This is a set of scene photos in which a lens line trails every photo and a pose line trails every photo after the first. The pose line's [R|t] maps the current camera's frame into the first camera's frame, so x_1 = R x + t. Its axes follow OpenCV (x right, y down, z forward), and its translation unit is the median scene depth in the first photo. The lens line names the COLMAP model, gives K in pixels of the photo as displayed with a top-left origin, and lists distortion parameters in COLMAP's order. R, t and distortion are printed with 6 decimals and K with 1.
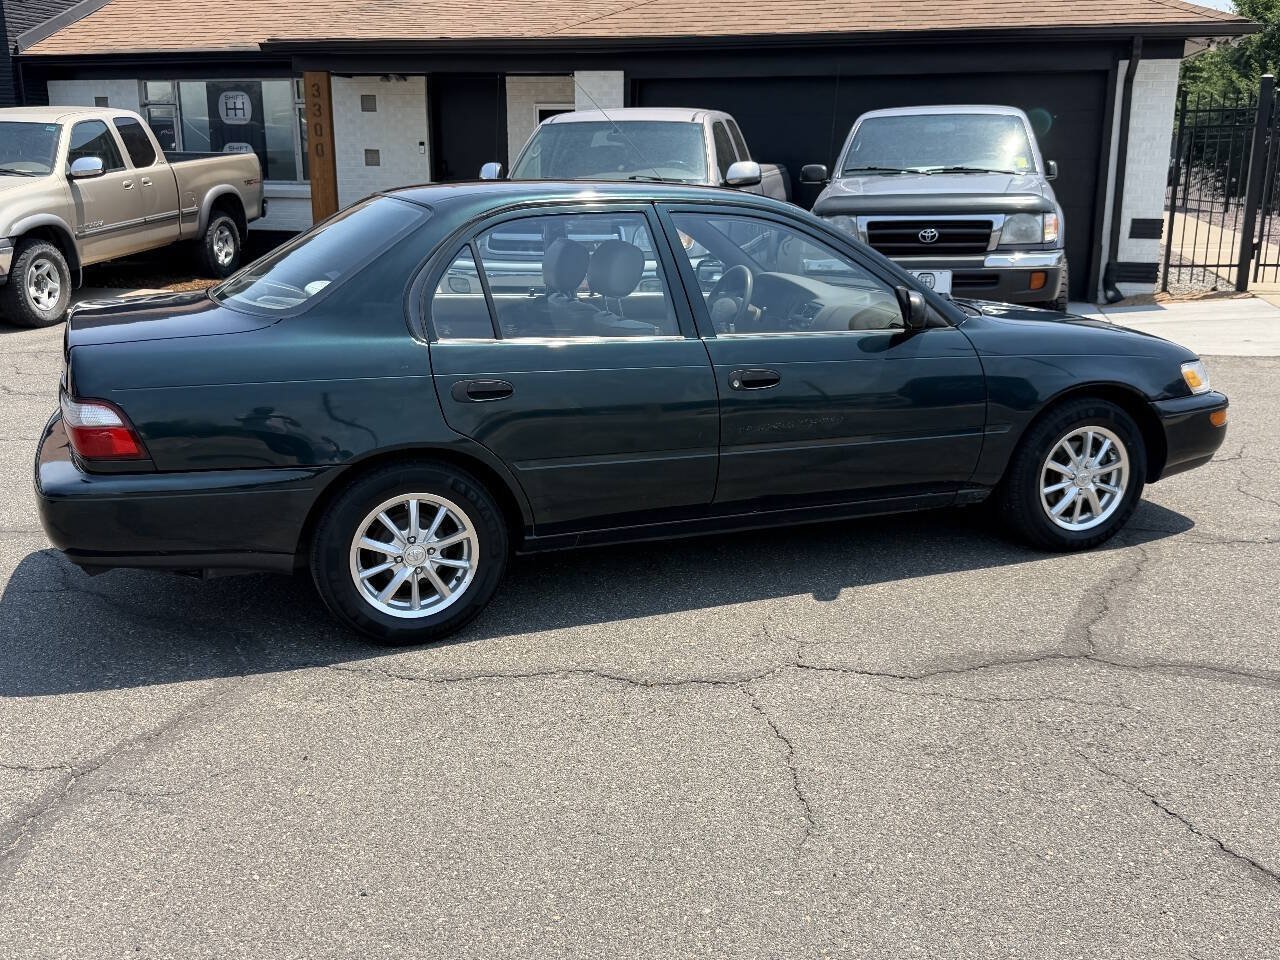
lens RADIAL K [[1263.8, 0, 635.8], [0, 1263.8, 484.8], [0, 0, 1]] dist [0.160035, -0.350485]
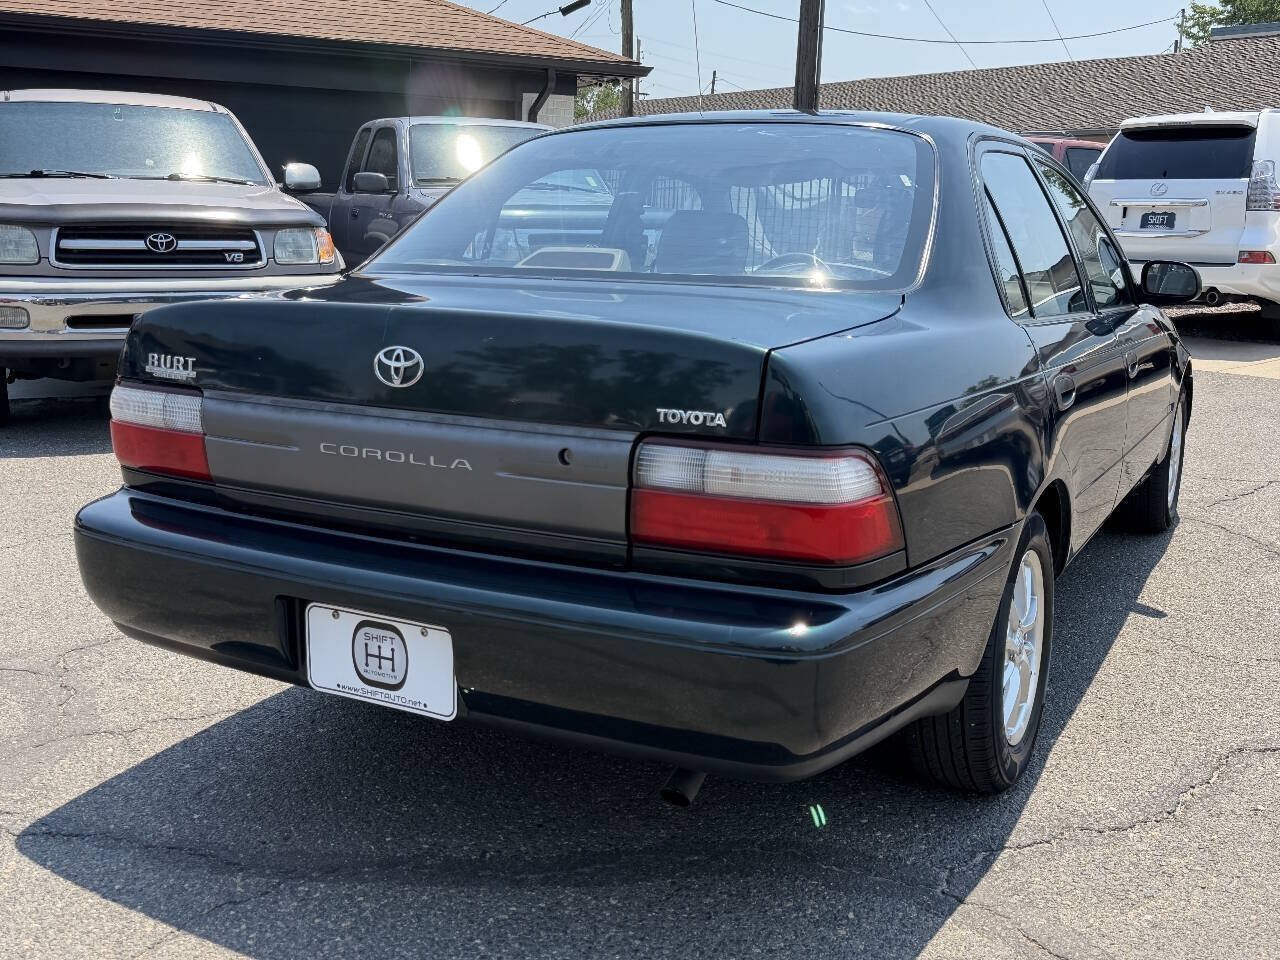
lens RADIAL K [[1265.9, 0, 641.4], [0, 1265.9, 482.0], [0, 0, 1]] dist [0.157587, -0.335840]
pose [[0.758896, -0.114602, 0.641049, -0.600124], [0.143544, 0.989619, 0.006985, -0.050311], [-0.635194, 0.086718, 0.767469, 0.489077]]
